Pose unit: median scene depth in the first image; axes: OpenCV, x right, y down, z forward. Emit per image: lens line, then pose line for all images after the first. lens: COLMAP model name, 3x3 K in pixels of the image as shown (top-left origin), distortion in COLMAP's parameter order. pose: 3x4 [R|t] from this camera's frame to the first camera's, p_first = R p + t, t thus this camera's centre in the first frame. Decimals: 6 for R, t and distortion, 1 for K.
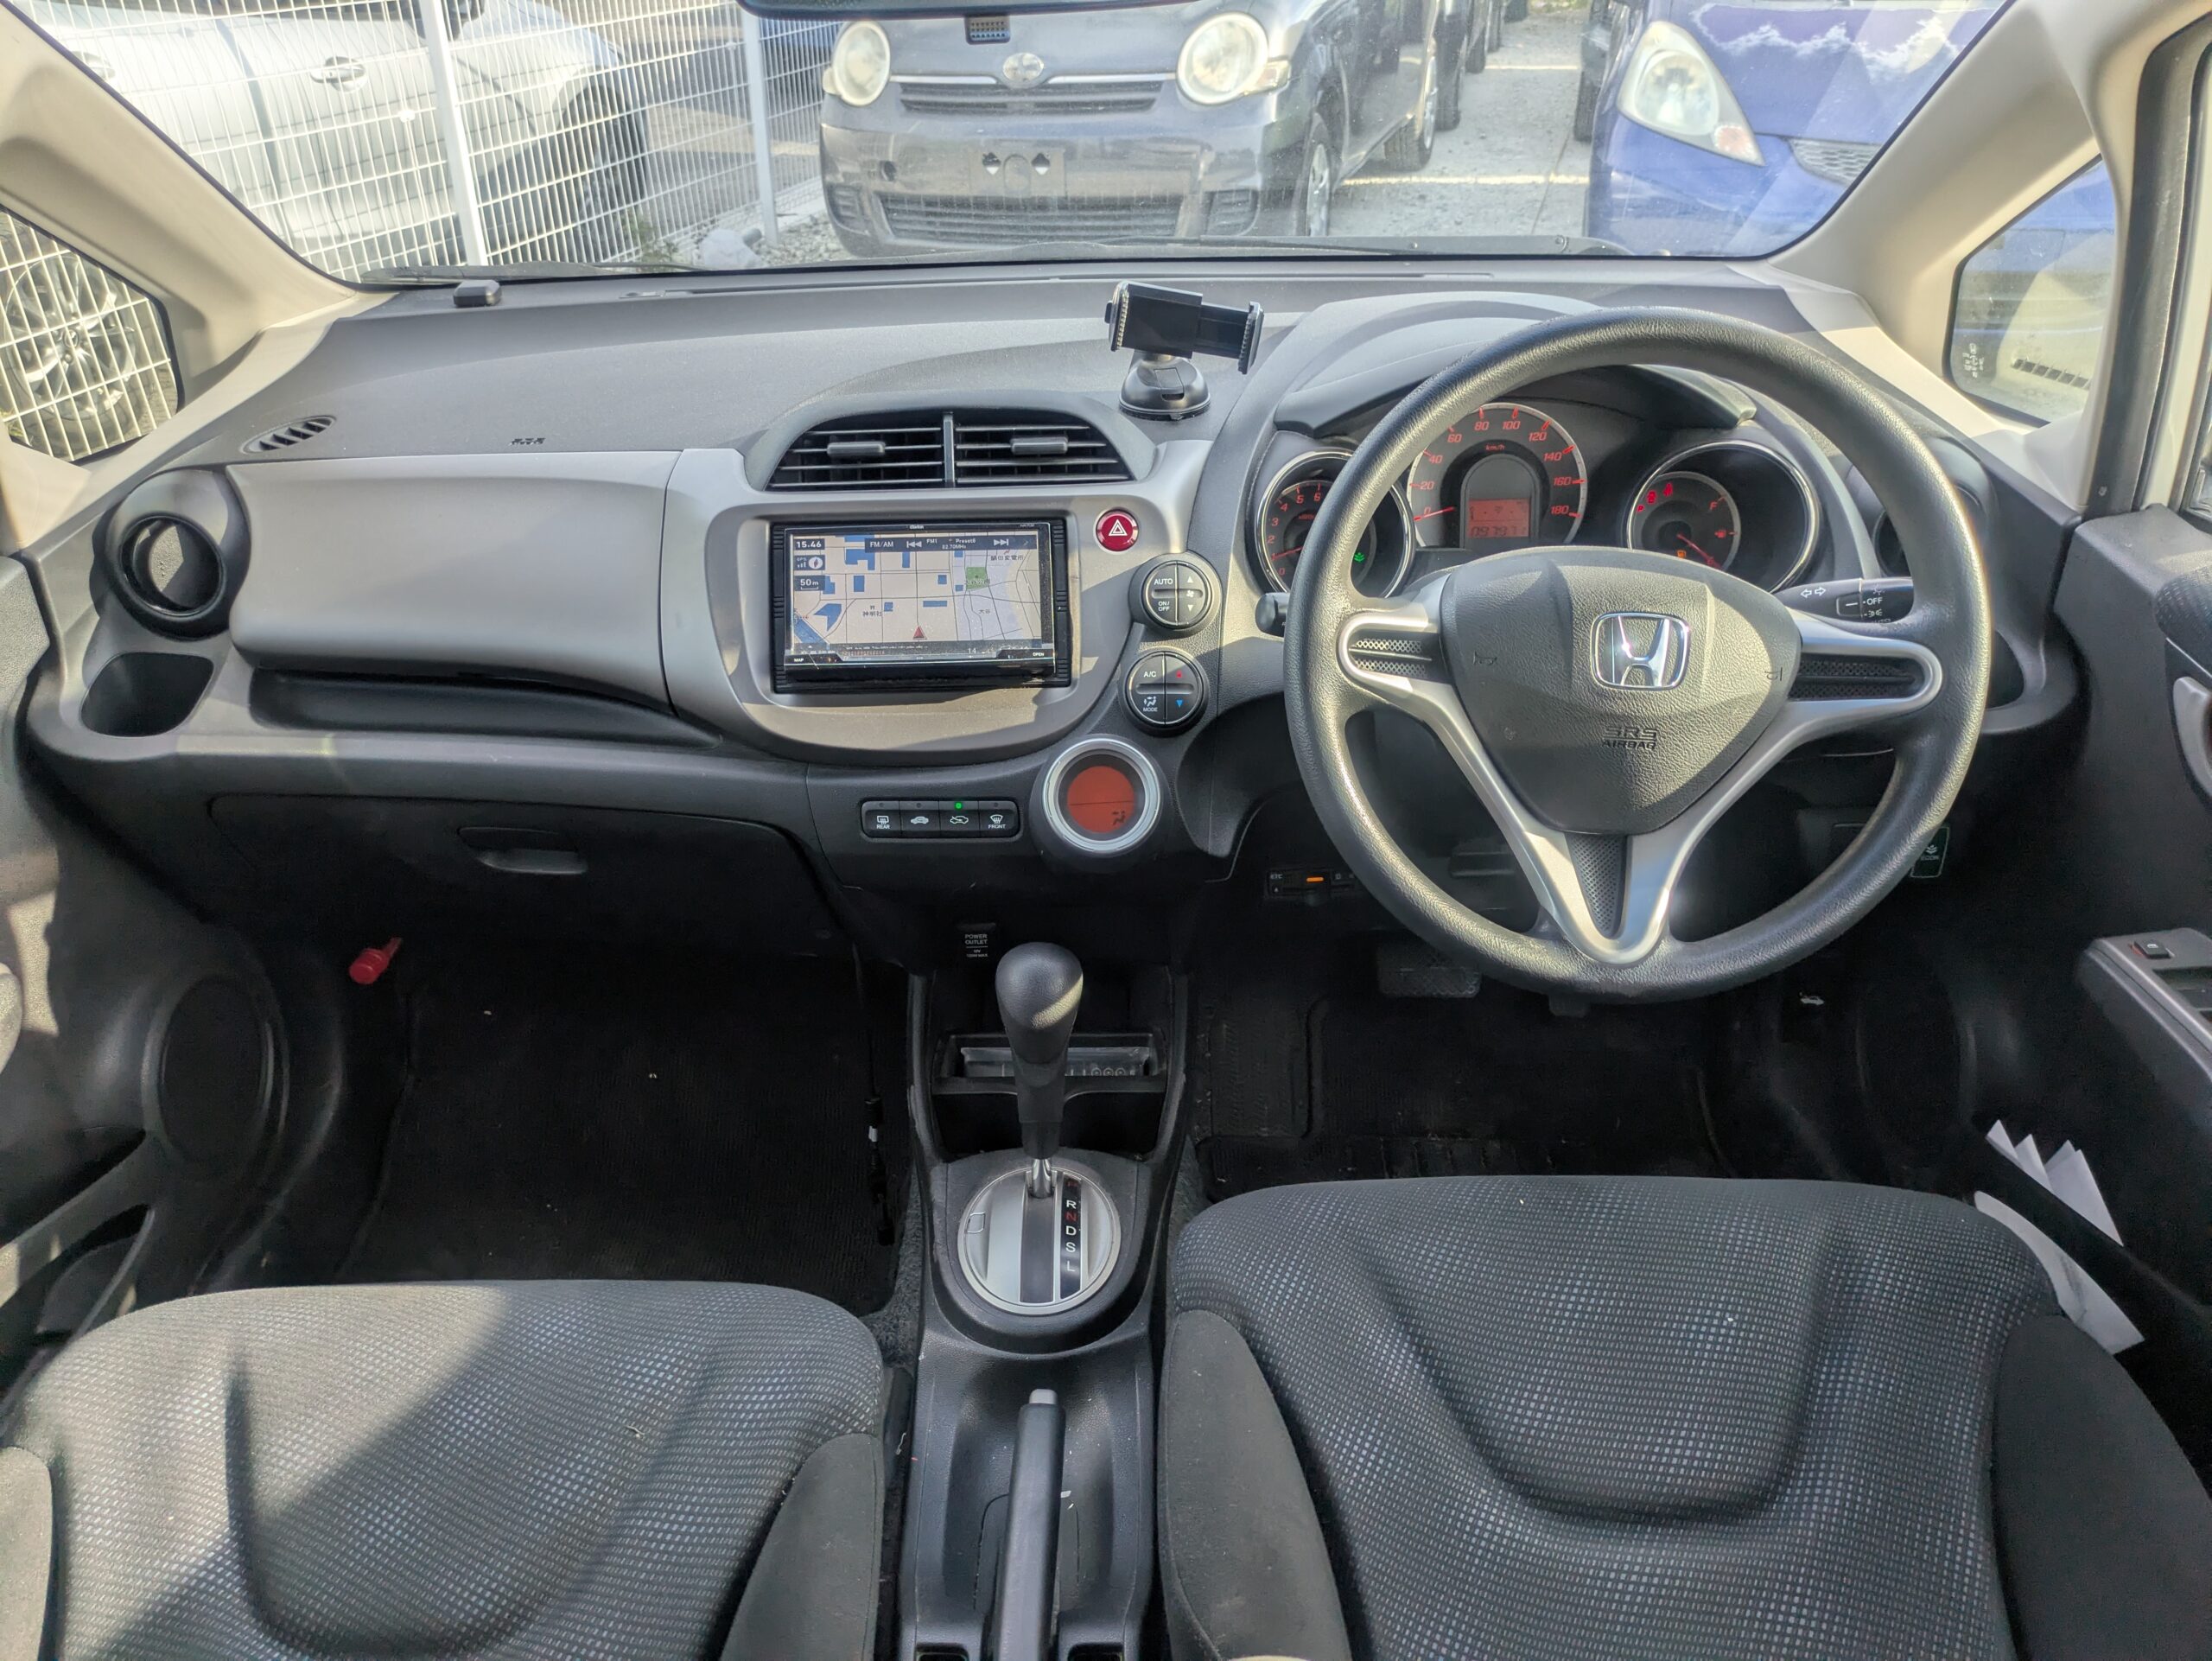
lens RADIAL K [[1733.9, 0, 1063.0], [0, 1733.9, 827.9], [0, 0, 1]] dist [0.014135, 0.006977]
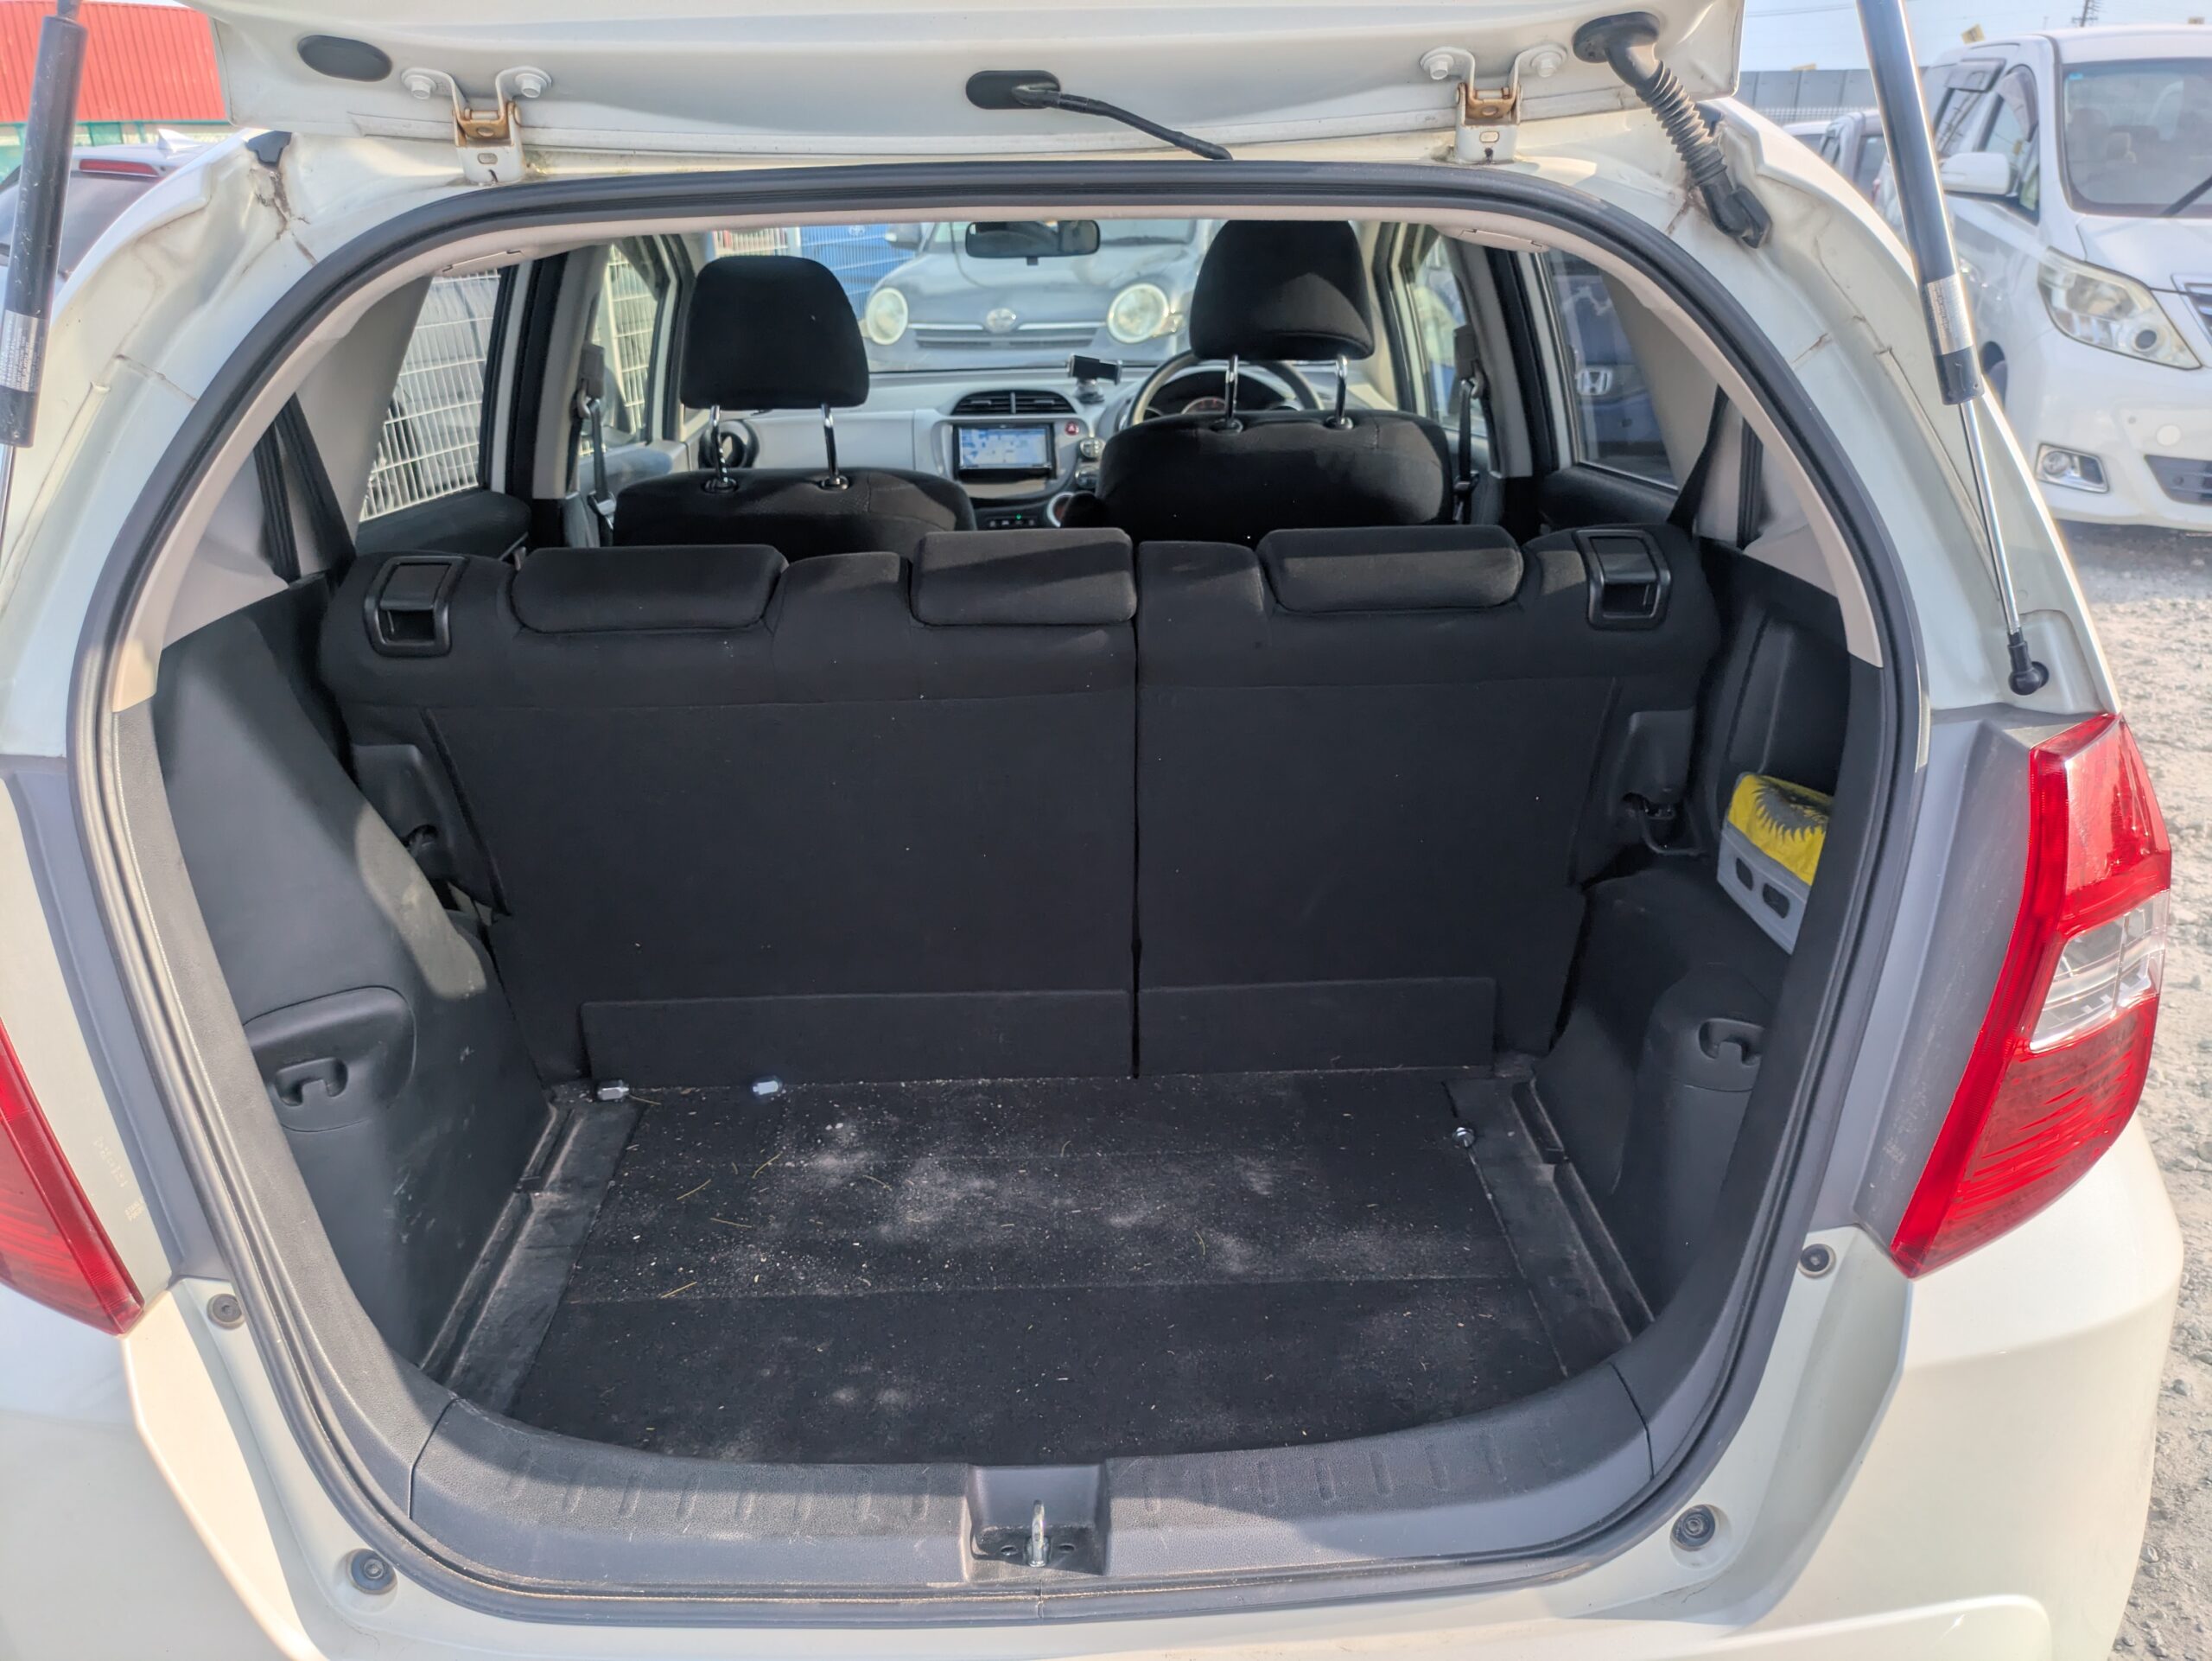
lens RADIAL K [[1665.5, 0, 1087.1], [0, 1665.5, 840.7], [0, 0, 1]] dist [0.035225, -0.016595]
pose [[0.999101, -0.007454, 0.041739, -0.047393], [0.012564, 0.992261, -0.123530, 0.631752], [-0.040495, 0.123944, 0.991463, -1.243372]]
